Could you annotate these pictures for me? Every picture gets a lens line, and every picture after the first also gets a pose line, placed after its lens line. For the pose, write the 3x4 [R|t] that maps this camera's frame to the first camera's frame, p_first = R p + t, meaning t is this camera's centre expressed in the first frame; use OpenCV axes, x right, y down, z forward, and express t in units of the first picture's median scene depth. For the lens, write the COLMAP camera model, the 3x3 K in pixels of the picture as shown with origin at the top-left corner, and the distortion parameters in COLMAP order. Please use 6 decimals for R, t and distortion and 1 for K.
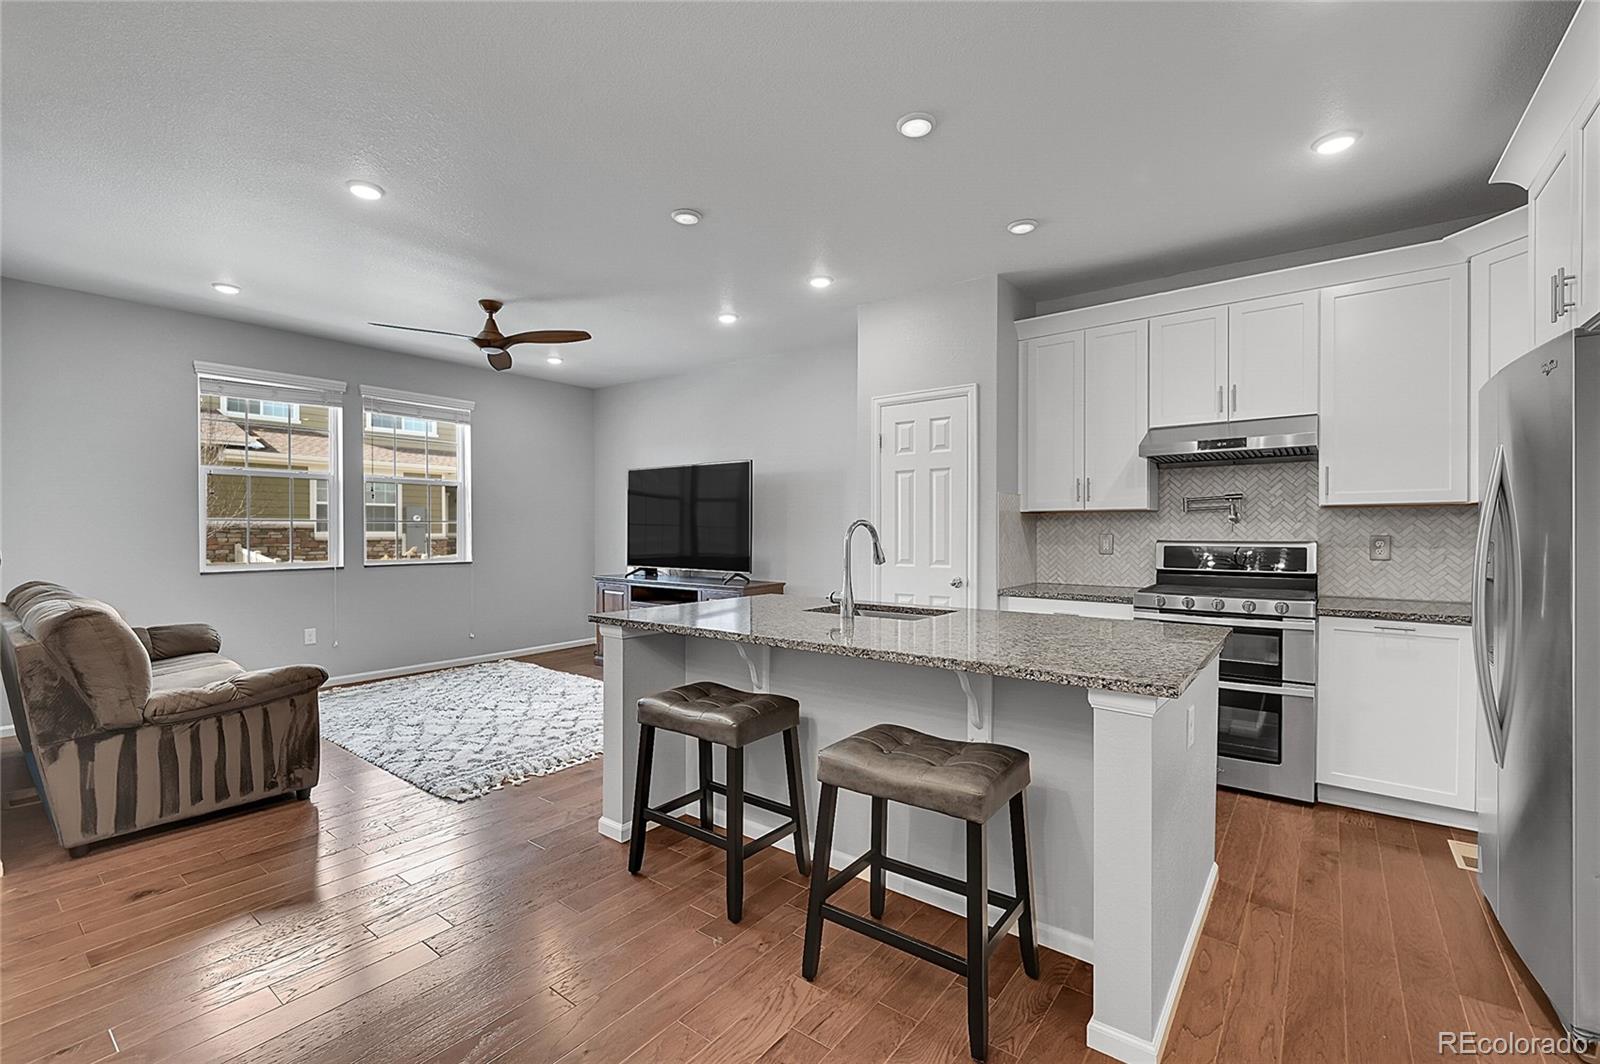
lens RADIAL K [[709.3, 0, 785.2], [0, 709.3, 535.7], [0, 0, 1]] dist [-0.002001, 0.000043]
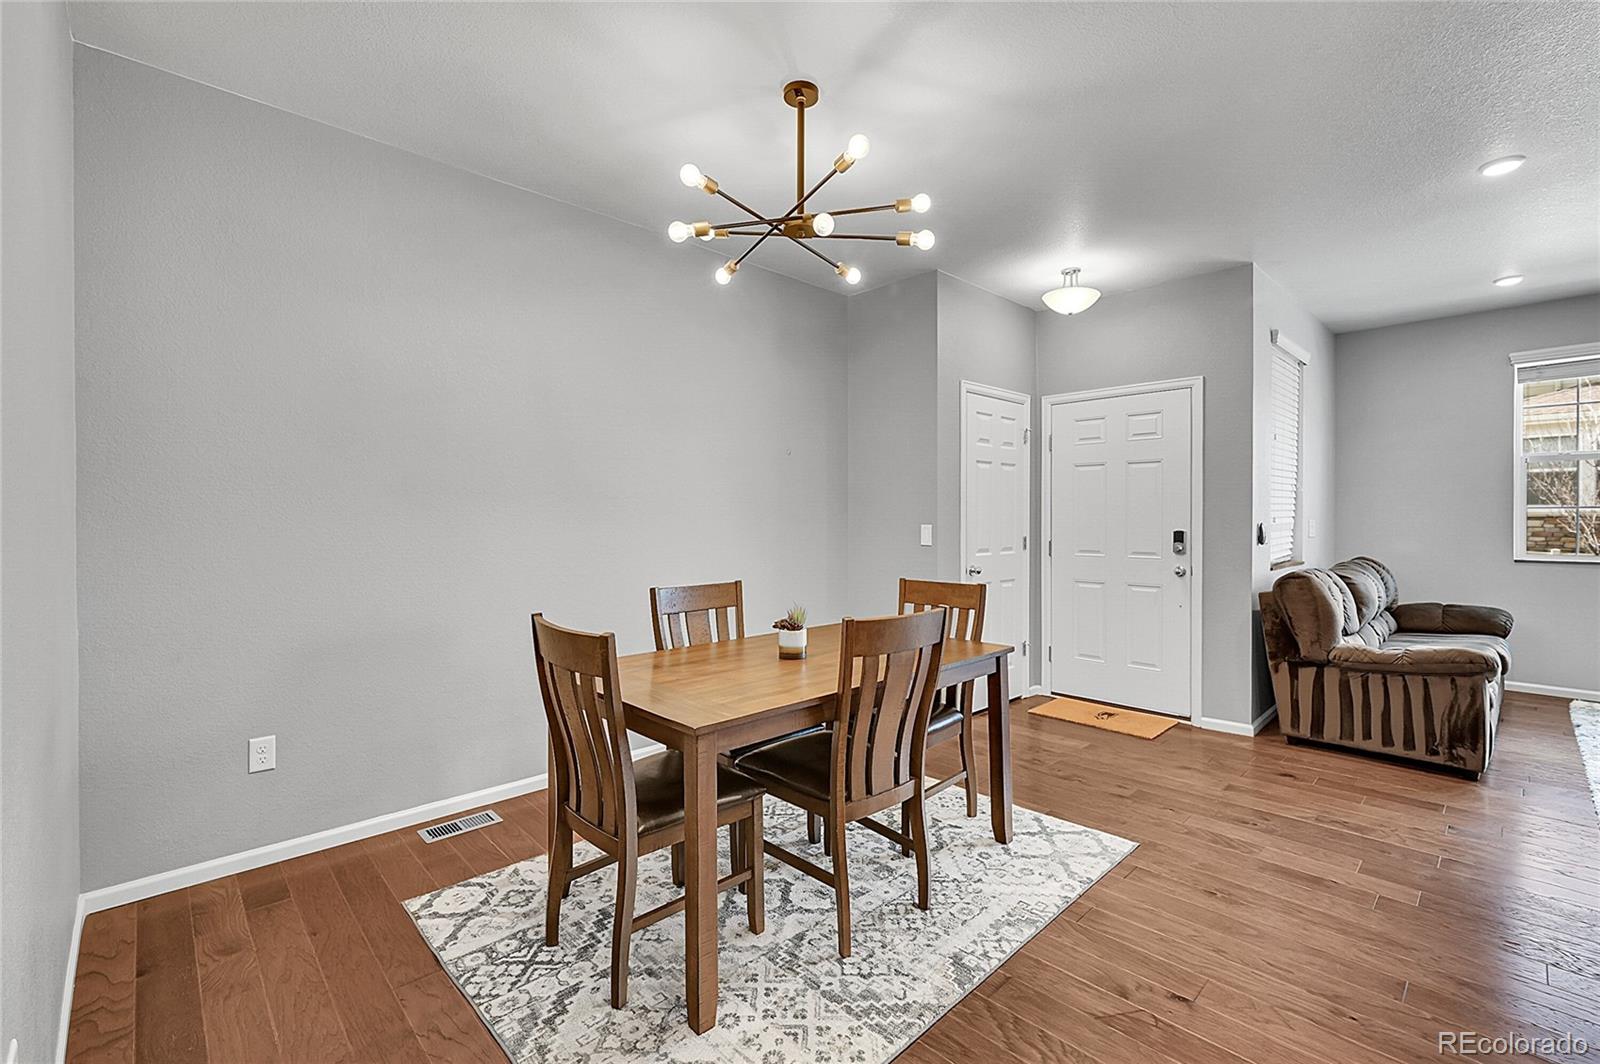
lens RADIAL K [[736.9, 0, 801.3], [0, 736.9, 514.1], [0, 0, 1]] dist [-0.001827, -0.000416]
pose [[-0.116123, 0.008756, -0.993196, 0.394778], [-0.016663, 0.999803, 0.010762, -0.009631], [0.993095, 0.017800, -0.115954, 0.115331]]
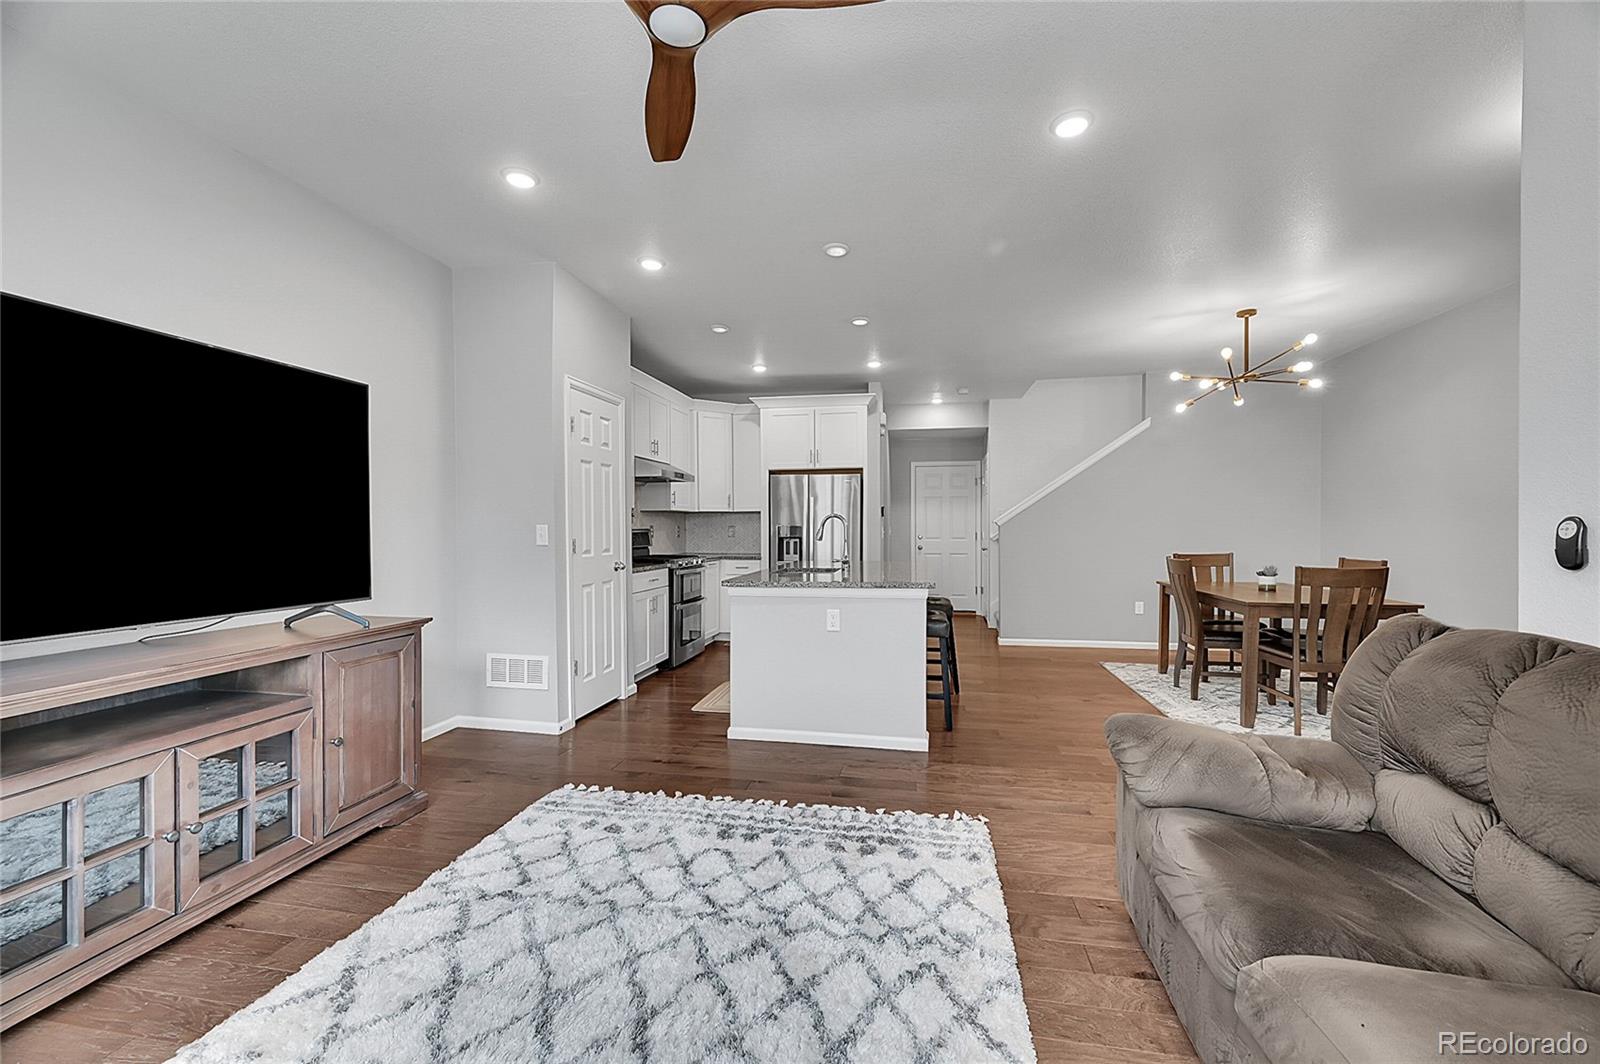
lens RADIAL K [[593.8, 0, 853.9], [0, 593.8, 535.8], [0, 0, 1]] dist [-0.000455, -0.000011]
pose [[-0.505232, -0.010240, 0.862923, -0.804622], [0.012511, 0.999738, 0.019189, 0.002736], [-0.862893, 0.020491, -0.504971, 1.190136]]
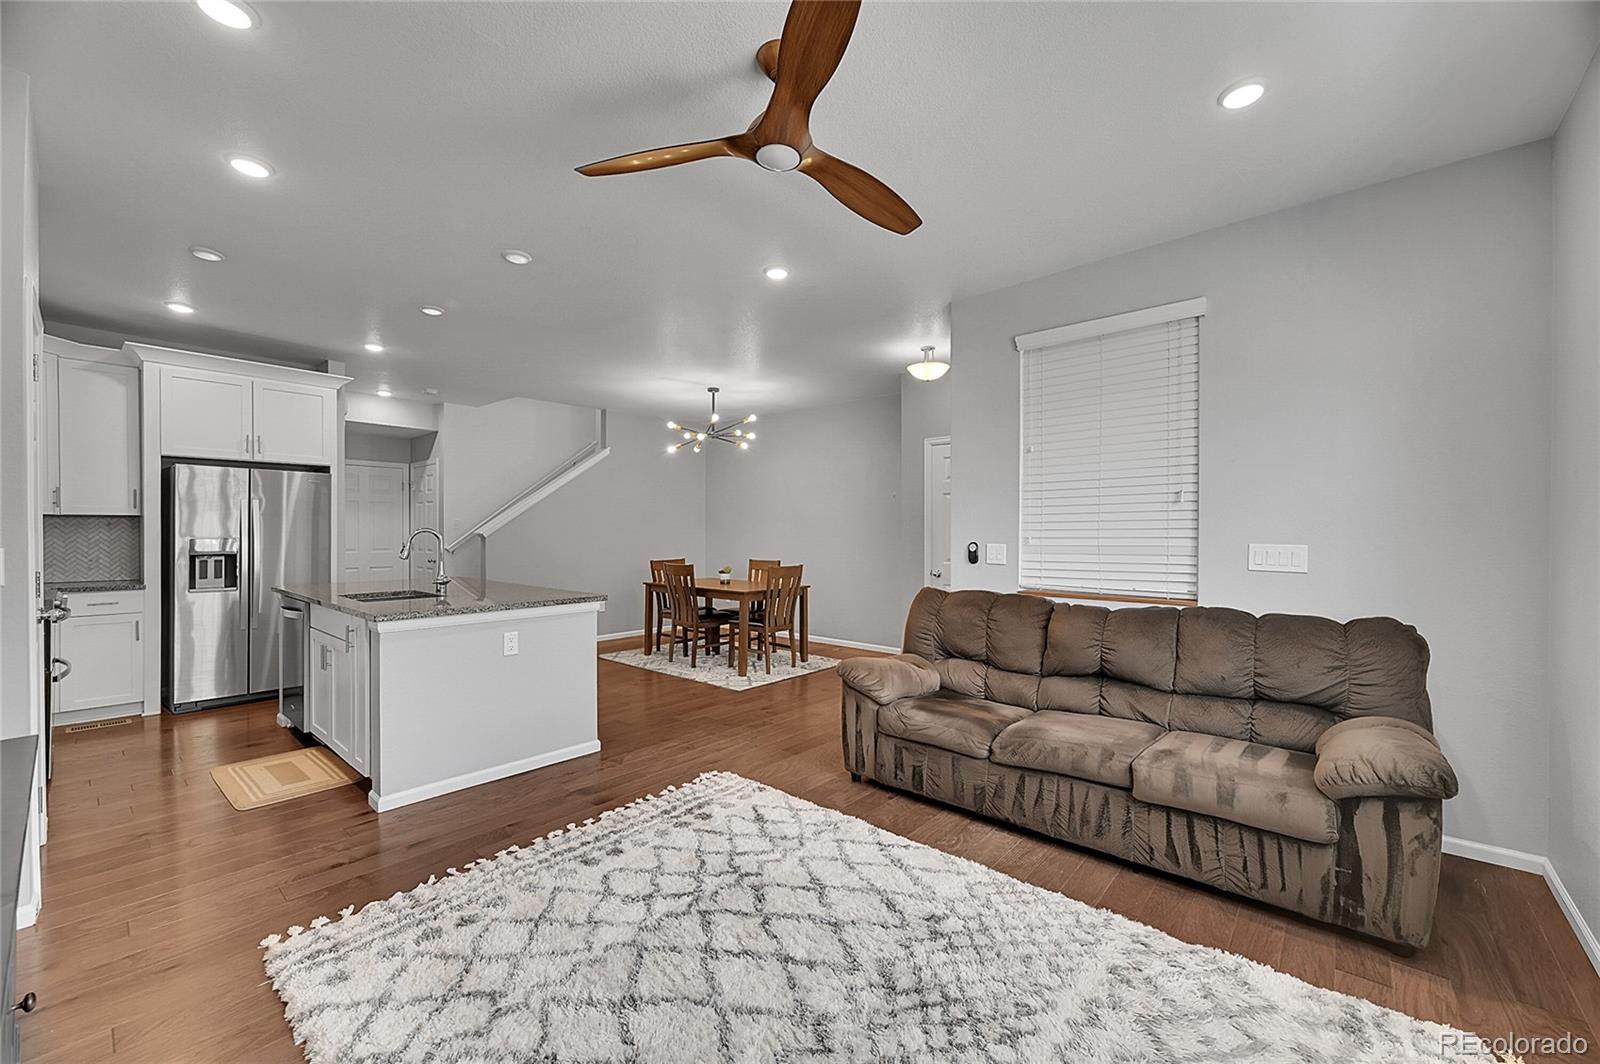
lens RADIAL K [[590.9, 0, 746.5], [0, 590.9, 536.2], [0, 0, 1]] dist [-0.001522, -0.000222]
pose [[-0.995076, -0.003318, 0.099063, -0.476003], [-0.001610, 0.999849, 0.017318, -0.019354], [-0.099106, 0.017074, -0.994930, 1.531339]]
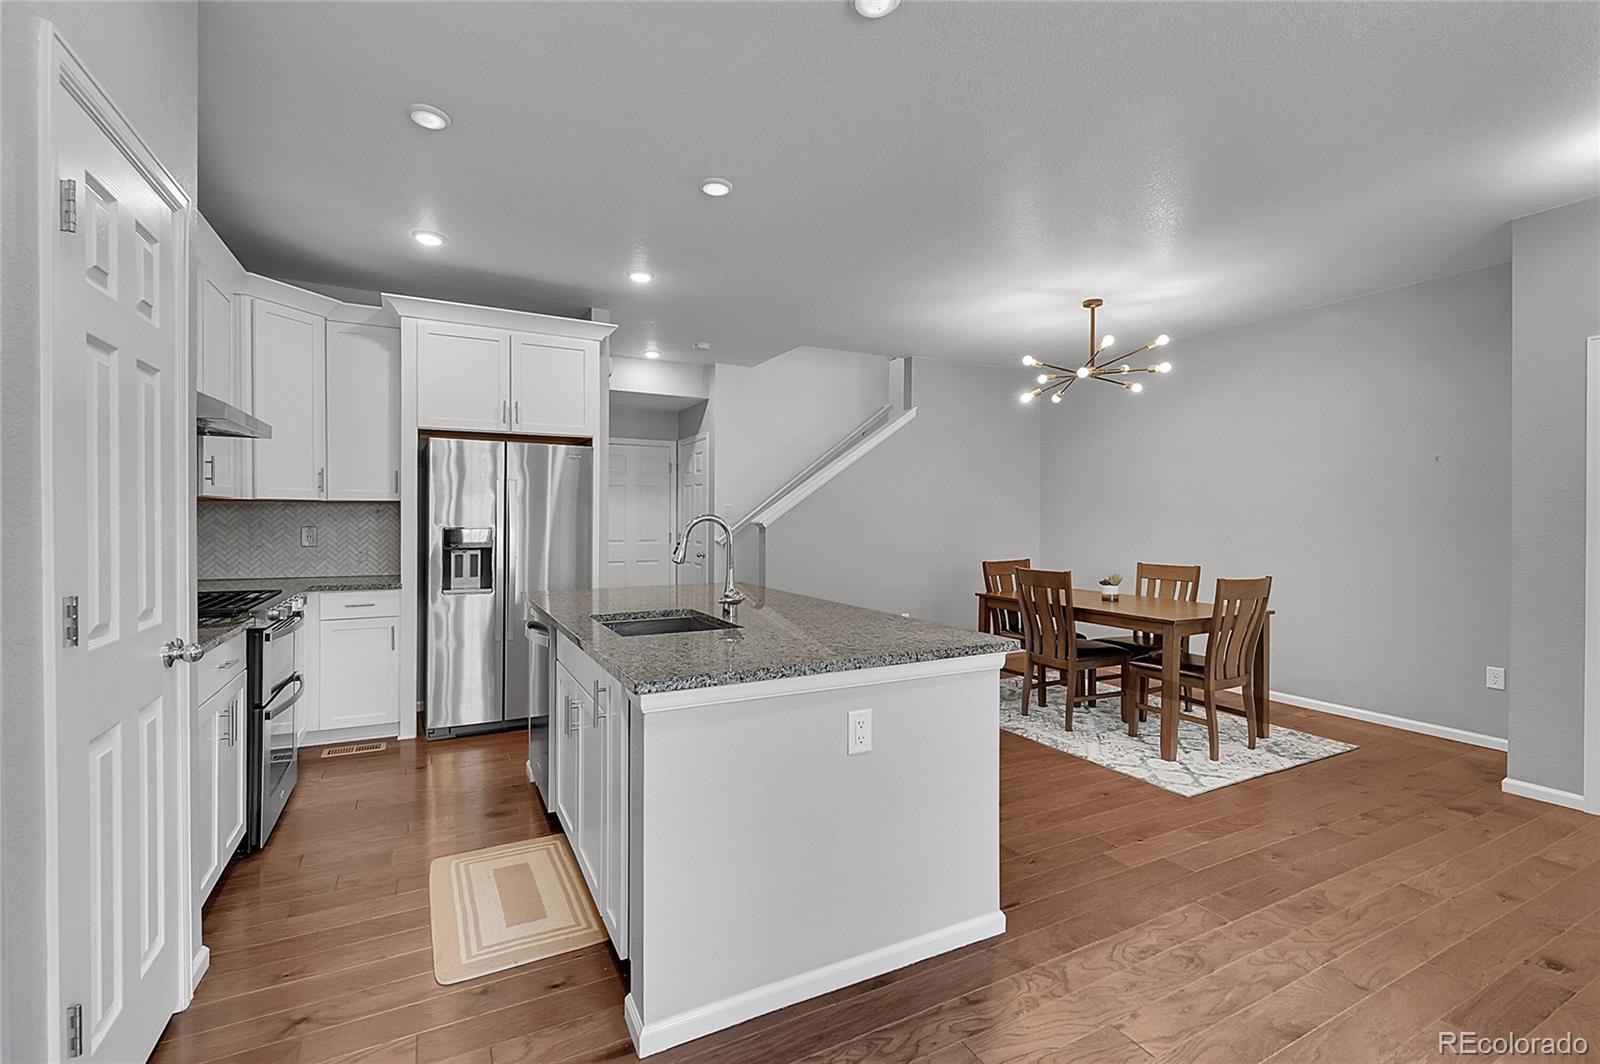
lens RADIAL K [[645.6, 0, 792.3], [0, 645.6, 520.3], [0, 0, 1]] dist [-0.000444, -0.000289]
pose [[-0.907515, -0.003198, 0.420008, -0.242443], [0.000807, 0.999956, 0.009355, -0.015544], [-0.420020, 0.008829, -0.907472, 1.225291]]
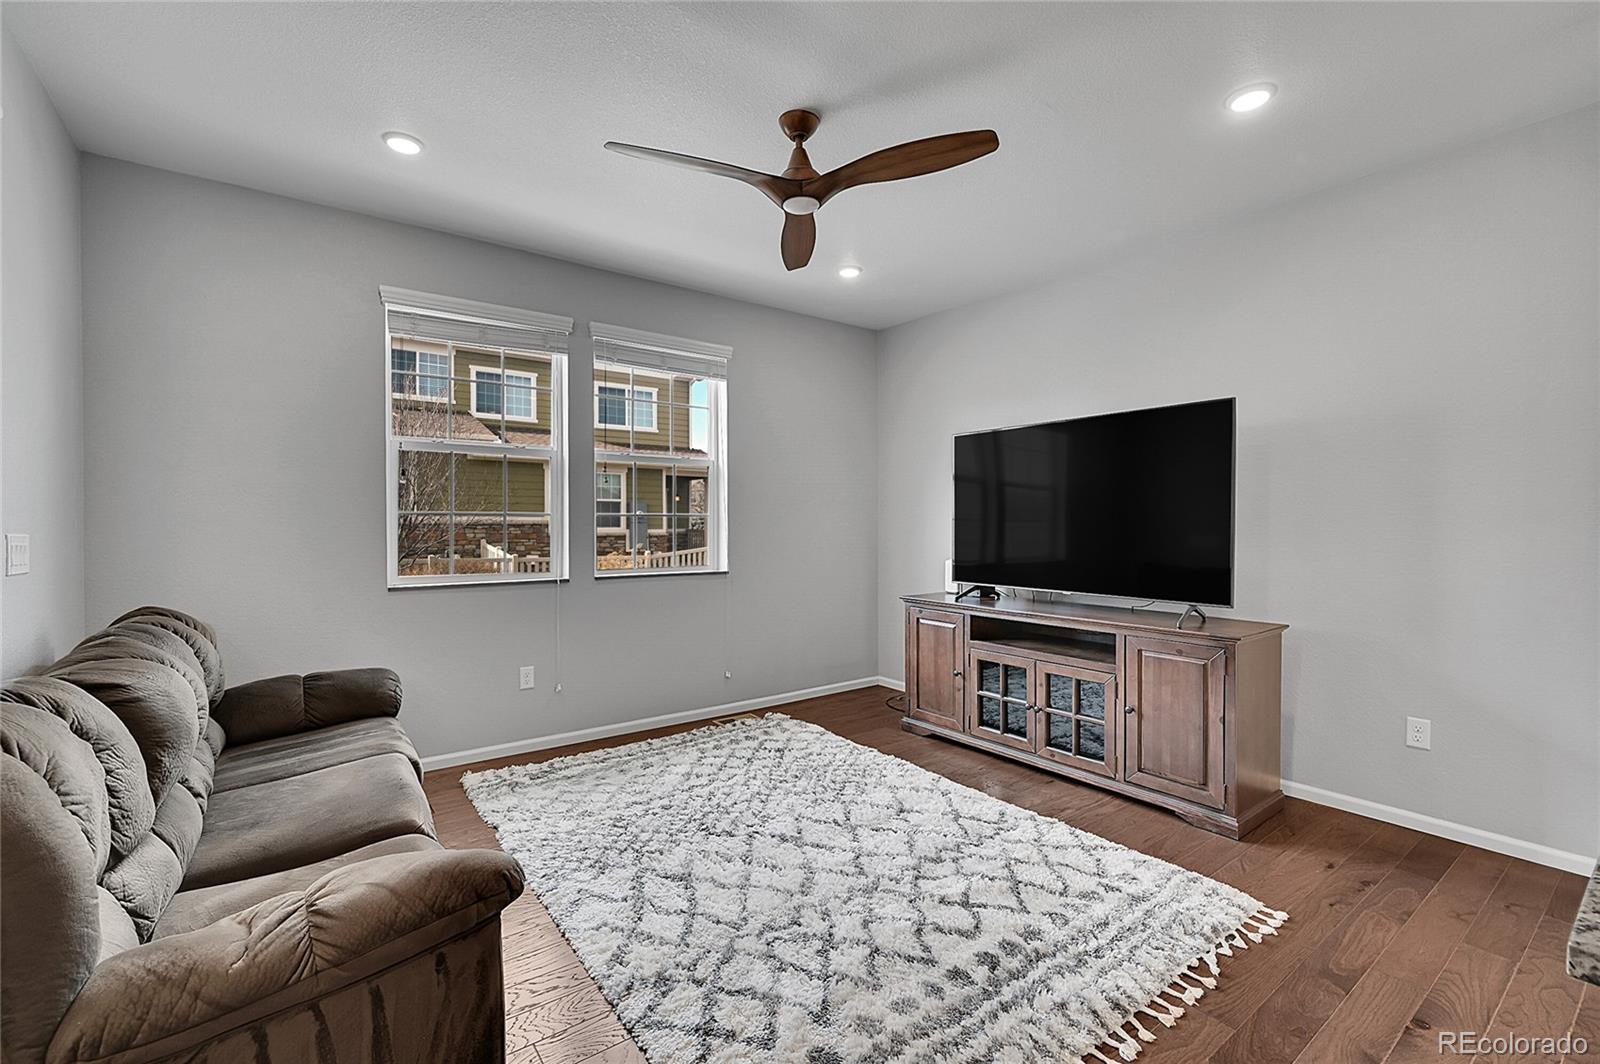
lens RADIAL K [[683.8, 0, 762.2], [0, 683.8, 532.8], [0, 0, 1]] dist [-0.007743, 0.000144]
pose [[0.957962, 0.003459, -0.286875, -0.319066], [-0.002823, 0.999993, 0.002633, -0.005989], [0.286882, -0.001712, 0.957964, 0.528719]]
